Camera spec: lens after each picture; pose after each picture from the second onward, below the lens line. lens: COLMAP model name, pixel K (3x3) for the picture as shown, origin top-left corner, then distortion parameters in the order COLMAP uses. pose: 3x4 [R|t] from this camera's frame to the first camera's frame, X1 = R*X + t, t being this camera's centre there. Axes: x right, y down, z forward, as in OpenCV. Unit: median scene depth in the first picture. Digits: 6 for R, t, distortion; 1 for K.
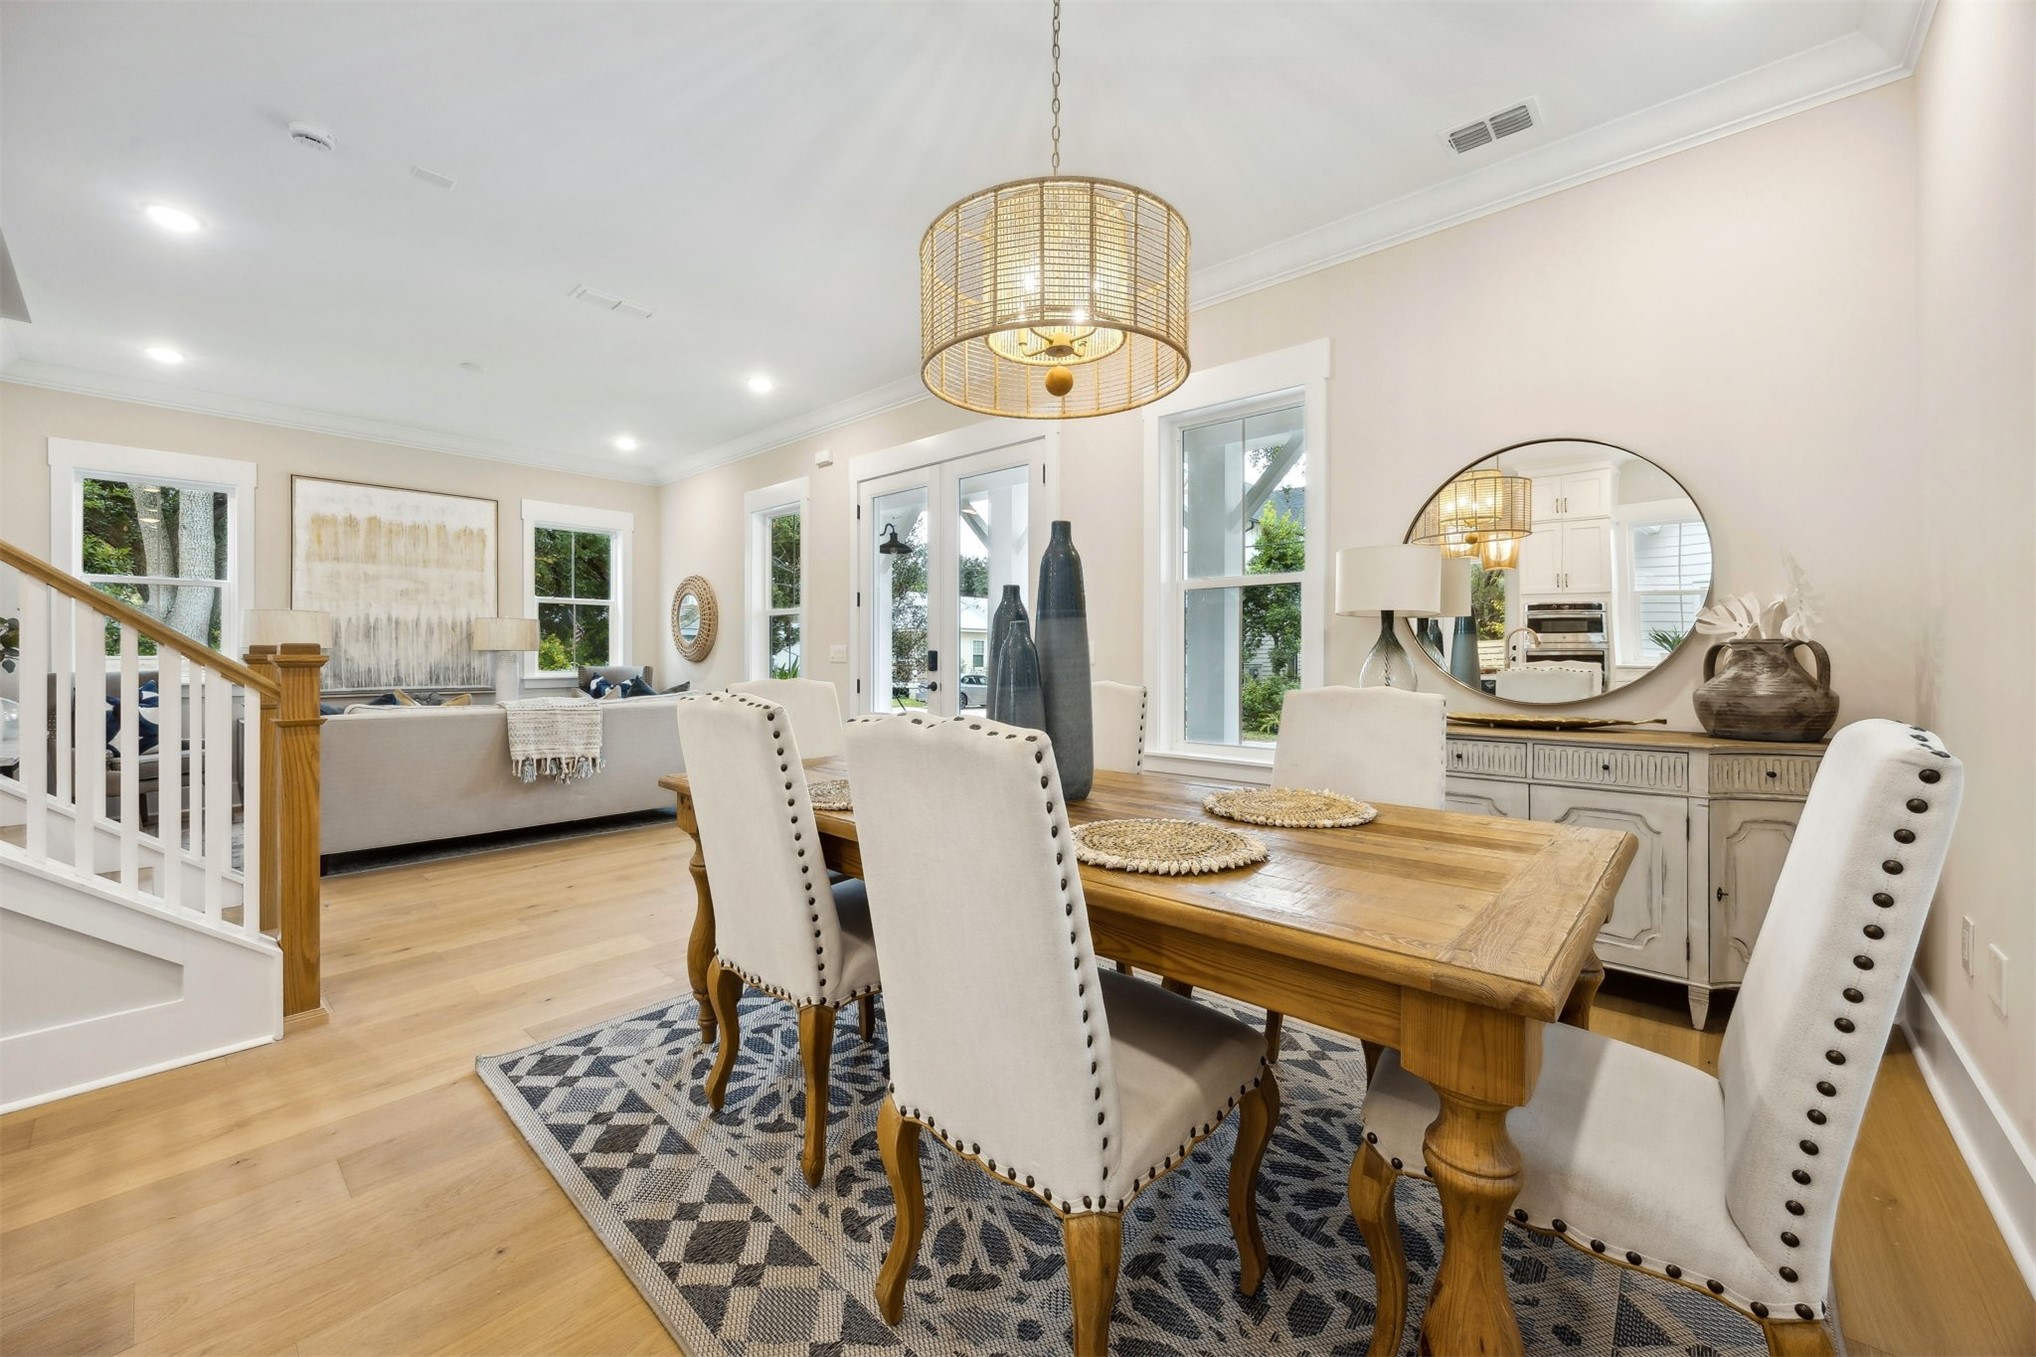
lens RADIAL K [[789.2, 0, 1027.6], [0, 789.2, 659.9], [0, 0, 1]] dist [0.002344, -0.000677]
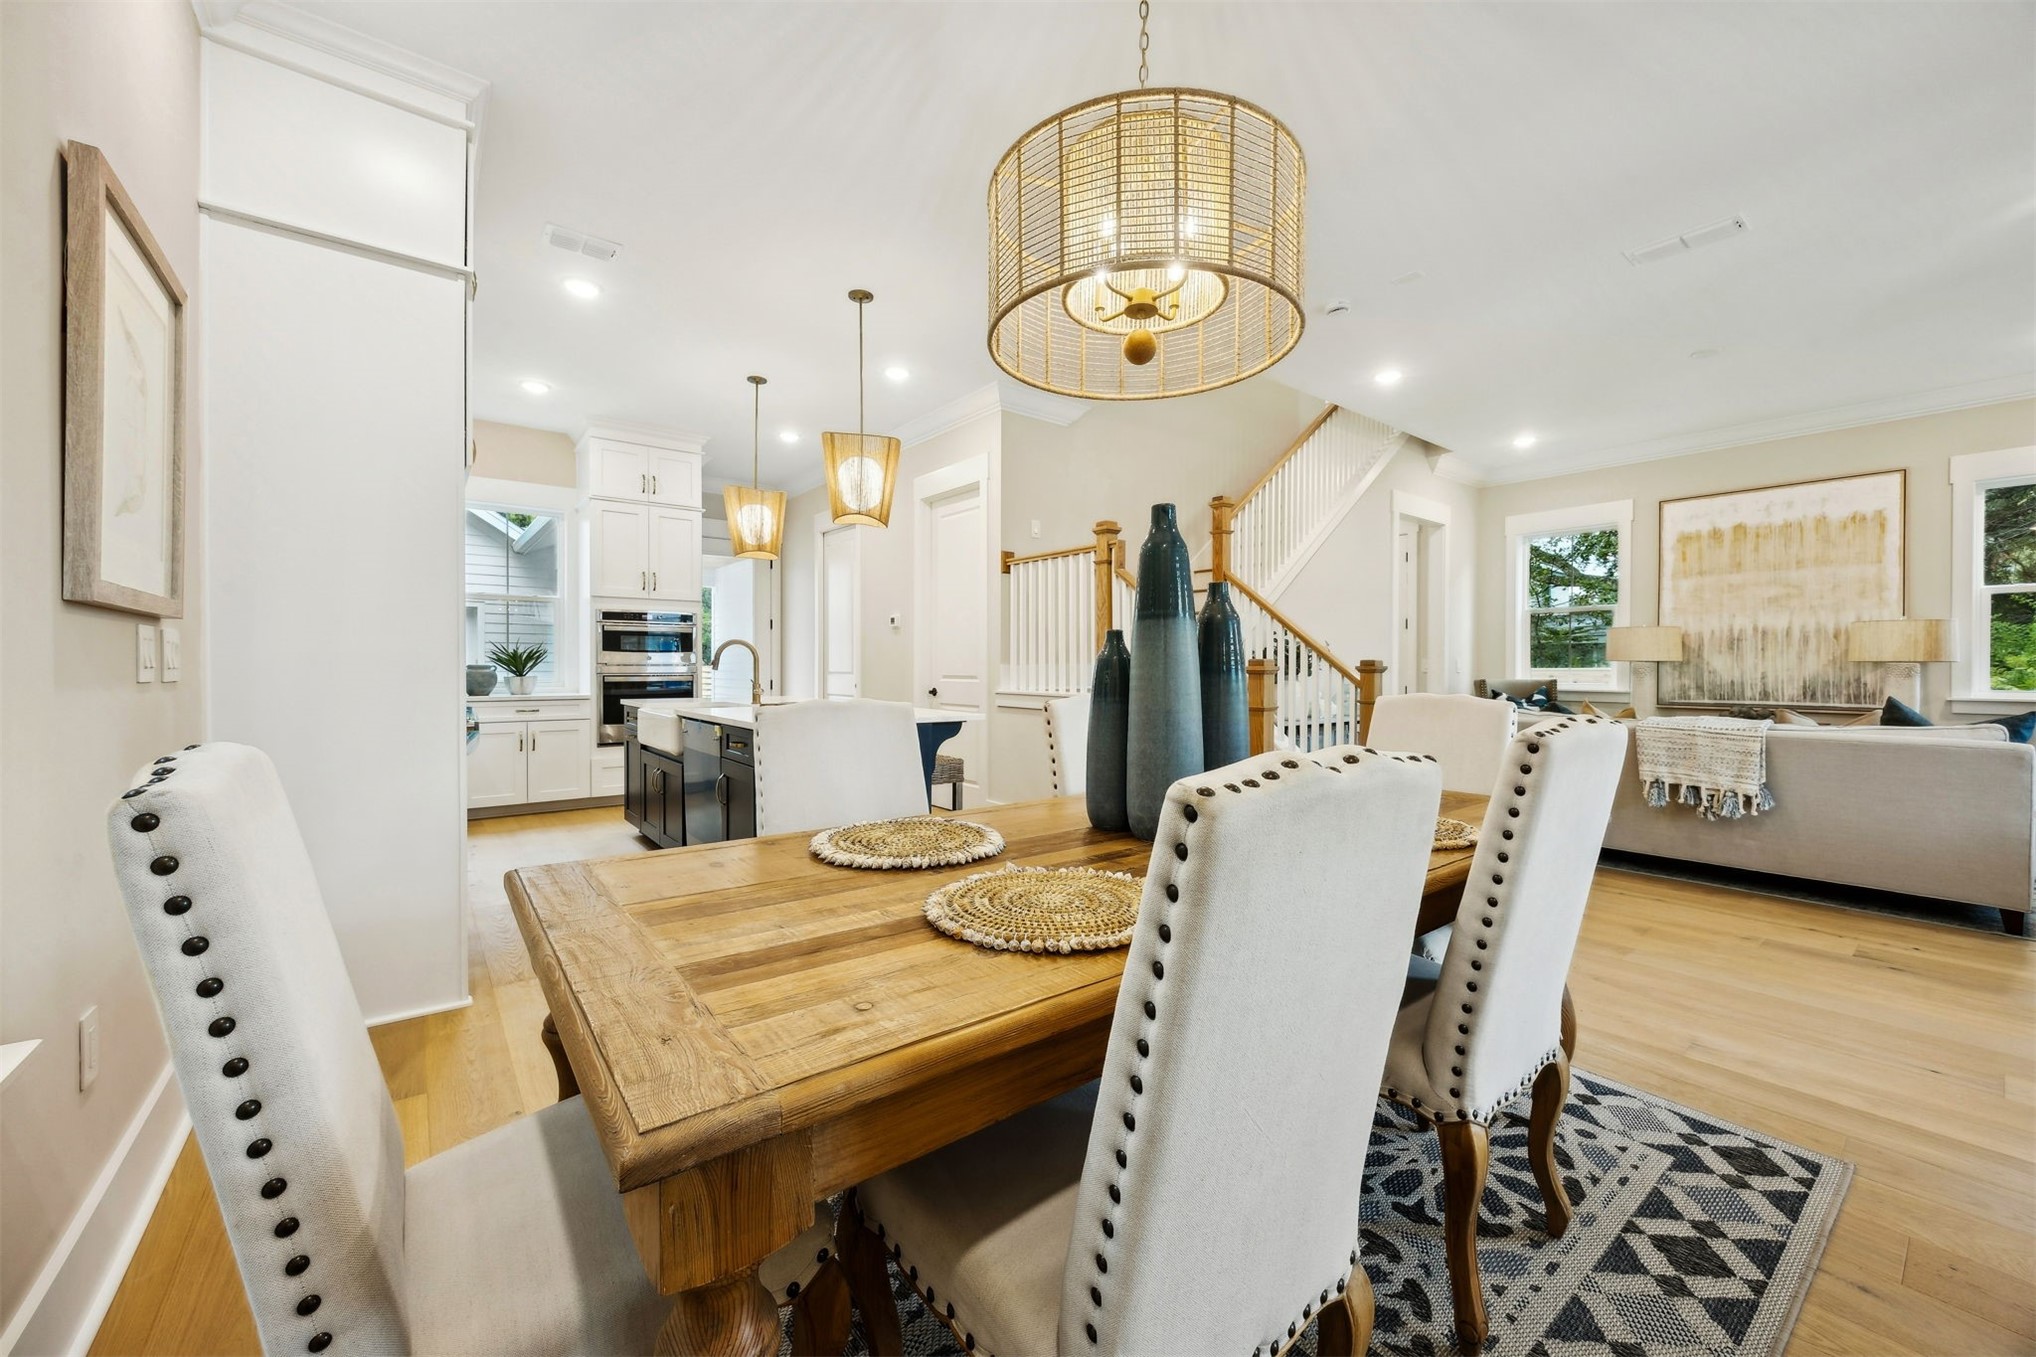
lens RADIAL K [[784.5, 0, 1018.0], [0, 784.5, 678.5], [0, 0, 1]] dist [-0.000405, -0.000105]
pose [[-0.183764, 0.013183, -0.982882, 0.283971], [-0.006556, 0.999871, 0.014637, -0.000970], [0.982949, 0.009134, -0.183654, 0.320182]]
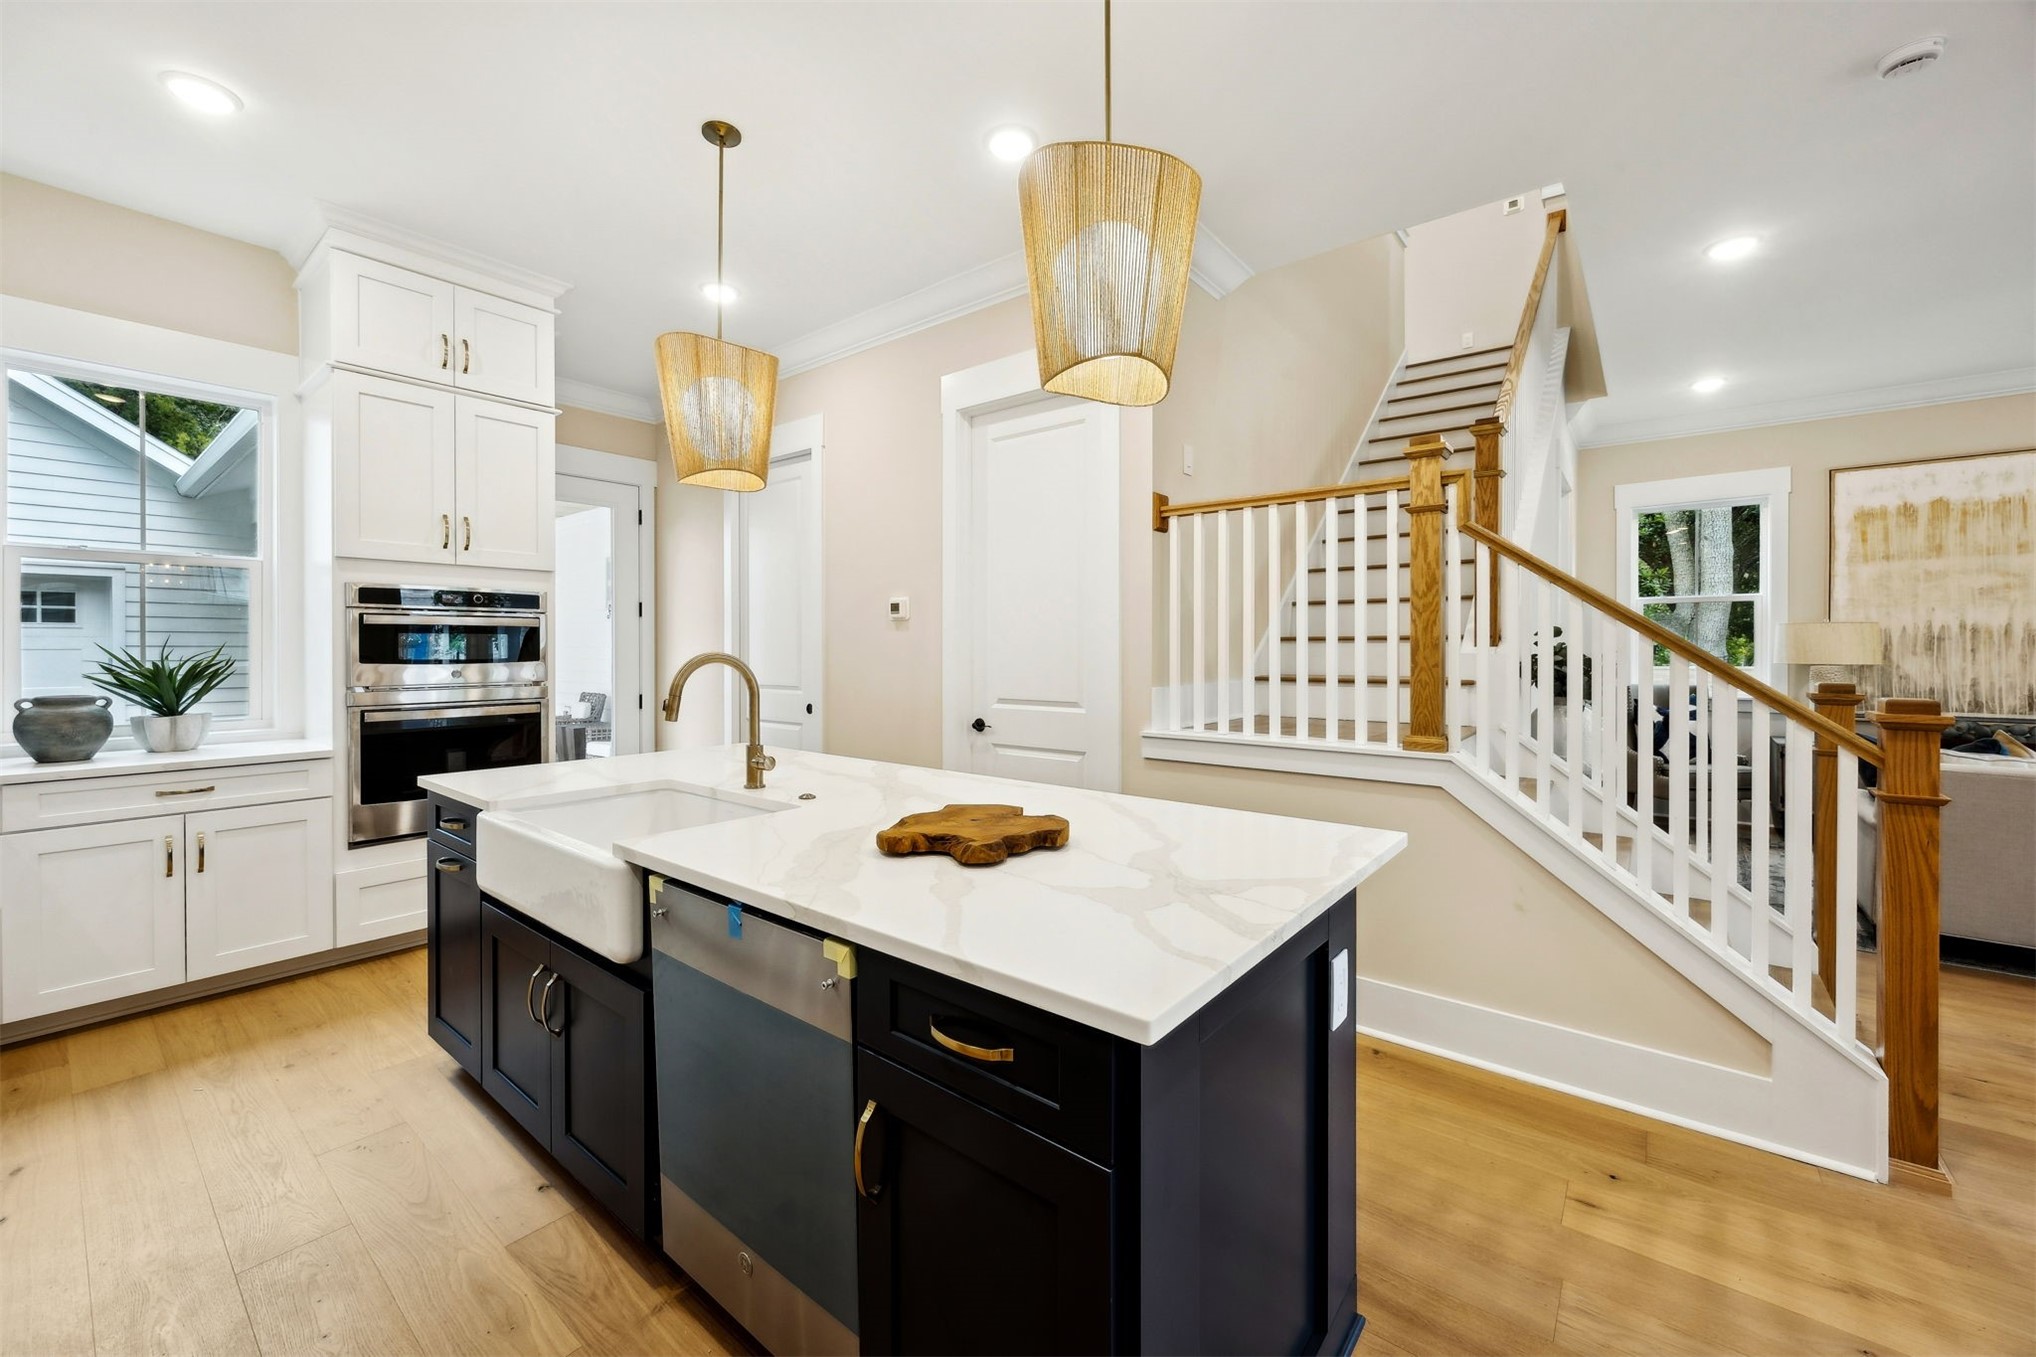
lens RADIAL K [[793.7, 0, 990.8], [0, 793.7, 649.9], [0, 0, 1]] dist [-0.000820, -0.000591]
pose [[0.032154, 0.000449, -0.999483, -0.061059], [-0.001986, 0.999998, 0.000385, -0.027764], [0.999481, 0.001972, 0.032155, 0.018387]]
